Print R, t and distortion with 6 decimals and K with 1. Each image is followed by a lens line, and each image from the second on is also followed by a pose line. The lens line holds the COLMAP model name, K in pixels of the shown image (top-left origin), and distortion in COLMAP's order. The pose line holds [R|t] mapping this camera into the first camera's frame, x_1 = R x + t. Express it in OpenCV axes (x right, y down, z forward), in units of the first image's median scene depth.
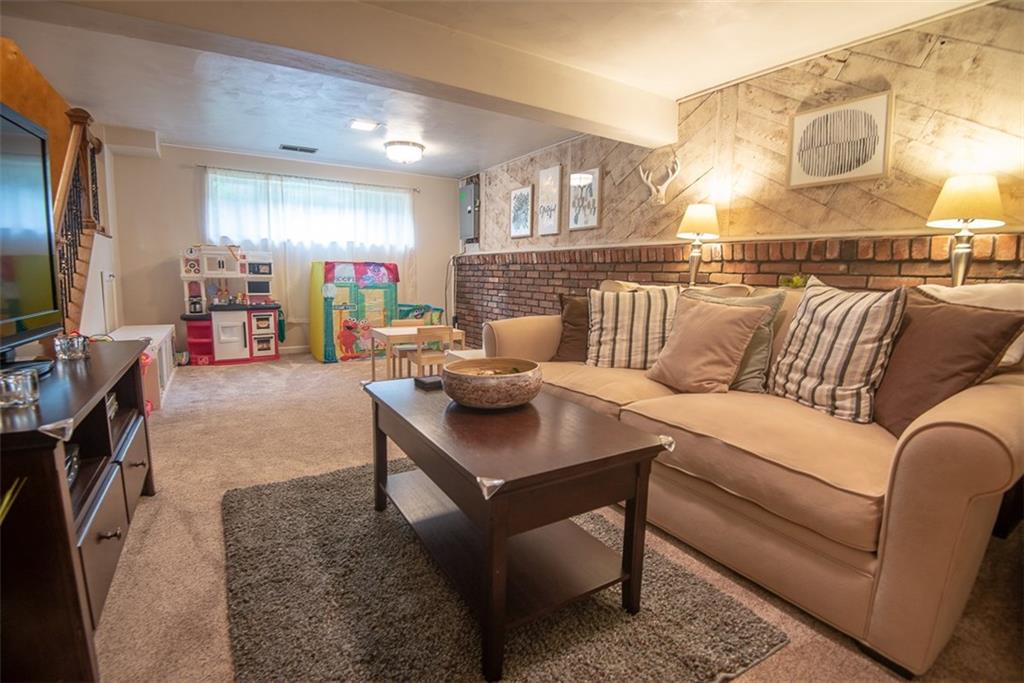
lens RADIAL K [[472.3, 0, 517.0], [0, 472.3, 342.5], [0, 0, 1]] dist [-0.030652, -0.009487]
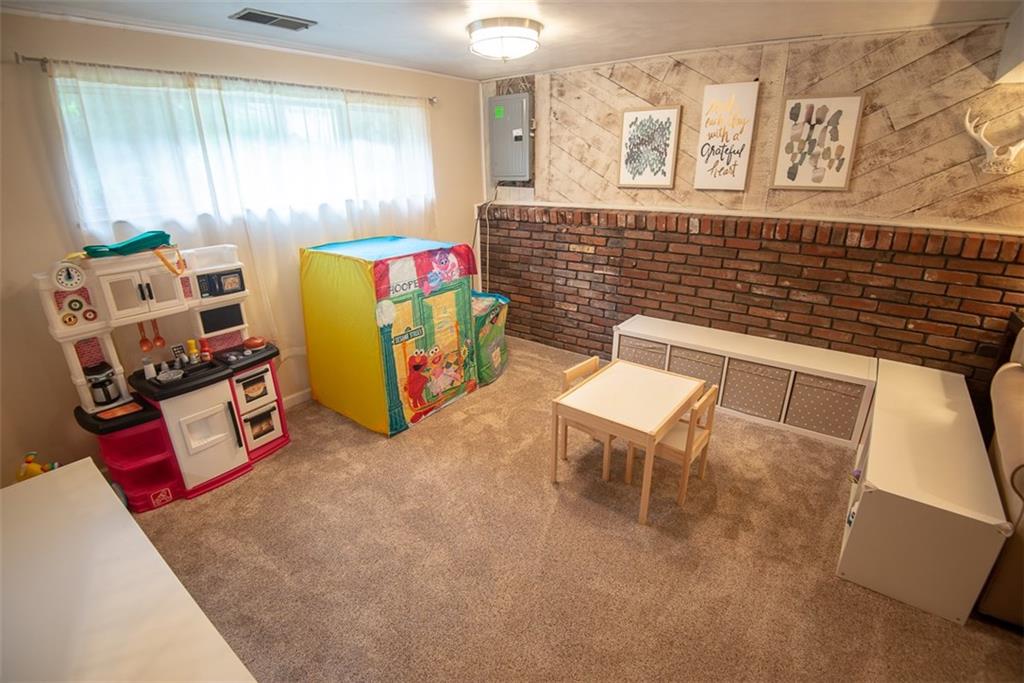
lens RADIAL K [[472.3, 0, 504.4], [0, 472.3, 339.9], [0, 0, 1]] dist [-0.030652, -0.009487]
pose [[0.937107, -0.150295, 0.315026, -0.436237], [0.079534, 0.970749, 0.226541, -0.188478], [-0.339859, -0.187238, 0.921650, 0.435028]]
